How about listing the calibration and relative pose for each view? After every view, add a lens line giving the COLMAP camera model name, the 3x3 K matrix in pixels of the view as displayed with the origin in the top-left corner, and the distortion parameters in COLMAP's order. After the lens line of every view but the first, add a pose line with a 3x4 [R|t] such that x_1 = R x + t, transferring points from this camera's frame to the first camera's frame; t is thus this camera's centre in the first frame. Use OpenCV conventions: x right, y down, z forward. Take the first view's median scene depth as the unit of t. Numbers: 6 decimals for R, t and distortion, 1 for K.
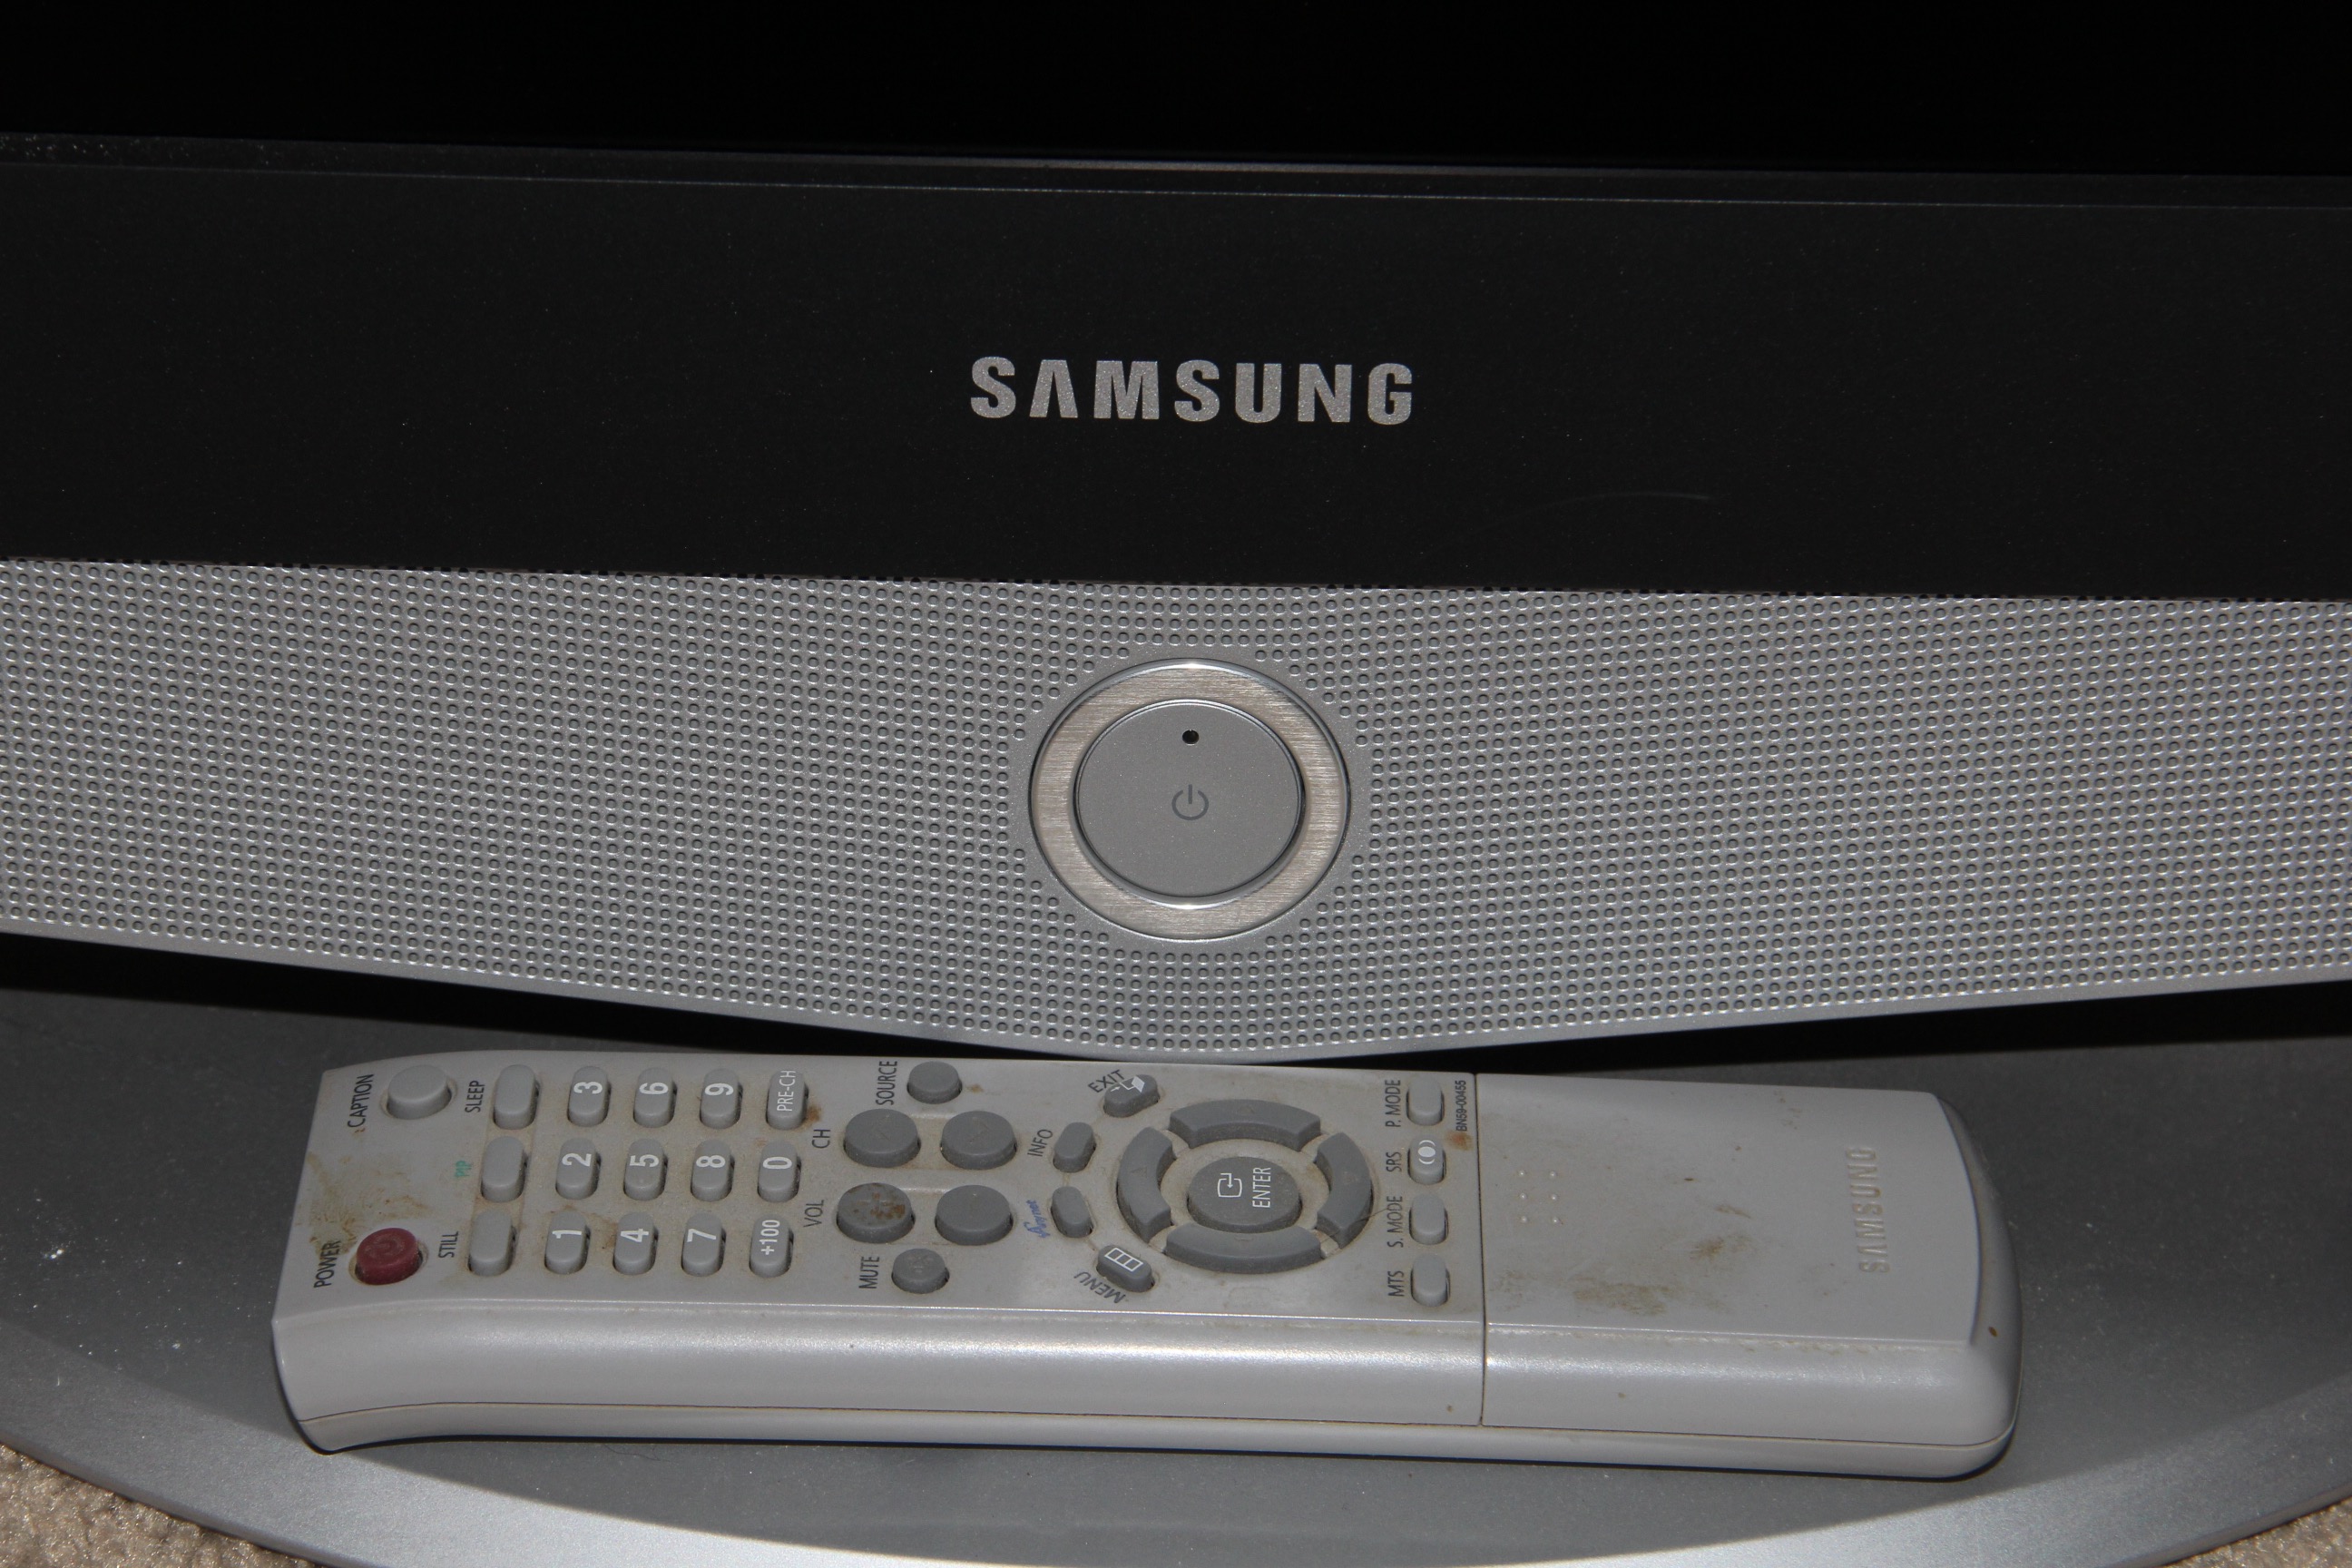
lens RADIAL K [[6885.8, 0, 1176.1], [0, 6885.8, 791.5], [0, 0, 1]] dist [0.481884, 0.000000]
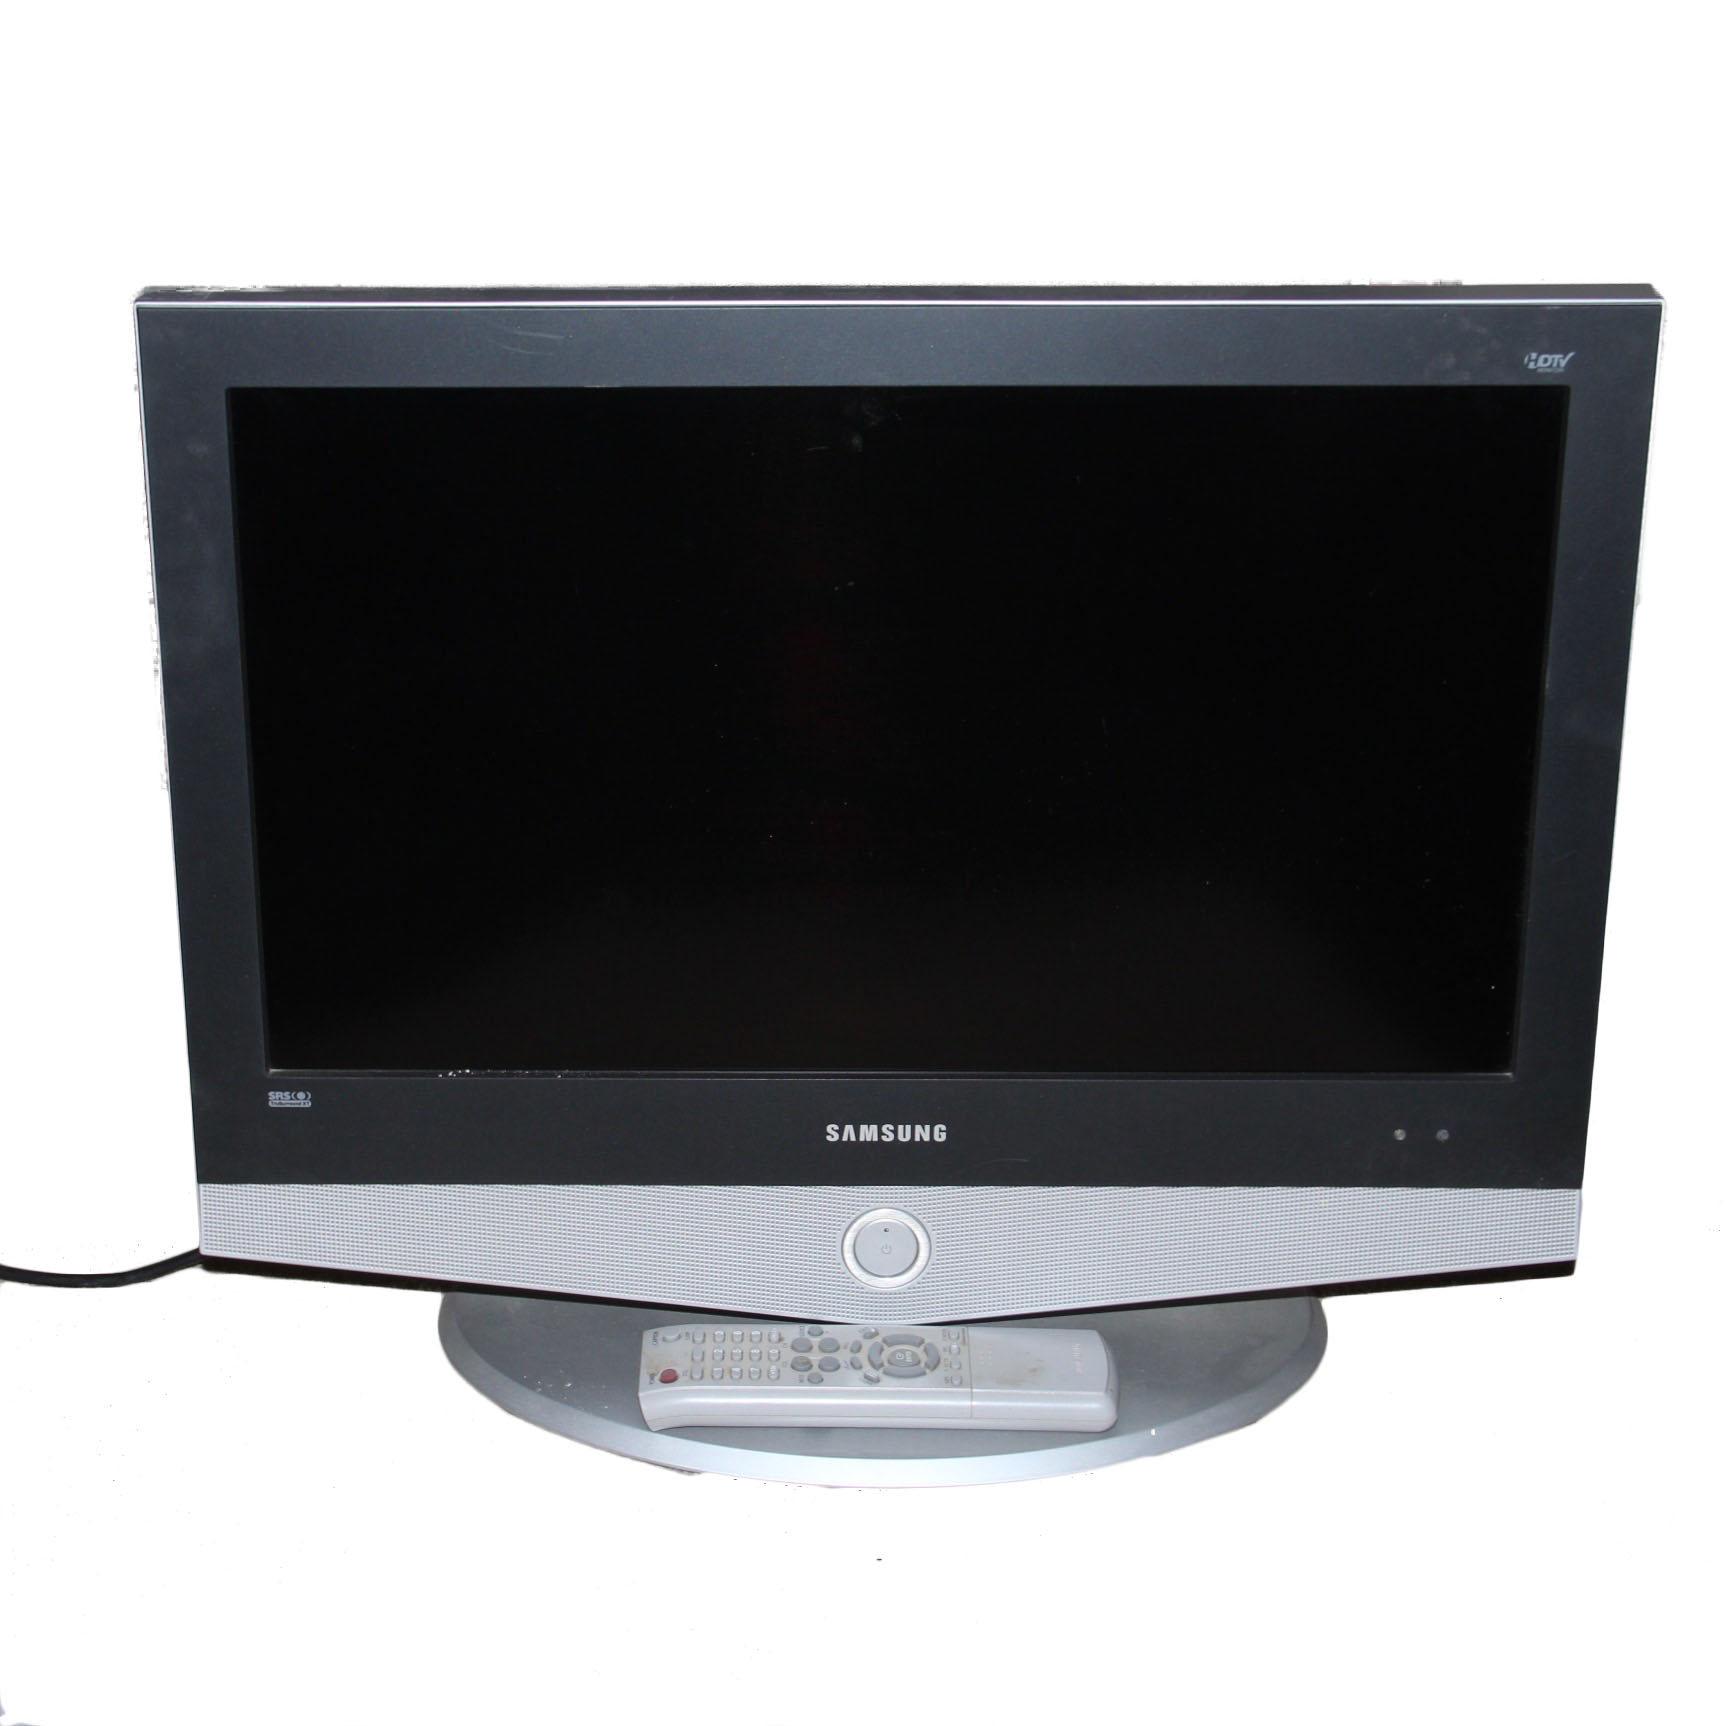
lens RADIAL K [[2846.5, 0, 862.5], [0, 2846.5, 862.8], [0, 0, 1]] dist [-0.159422, 0.000000]
pose [[0.999766, -0.017917, 0.012116, -0.025095], [0.019686, 0.985832, -0.166575, 0.050009], [-0.008960, 0.166775, 0.985954, -0.497100]]
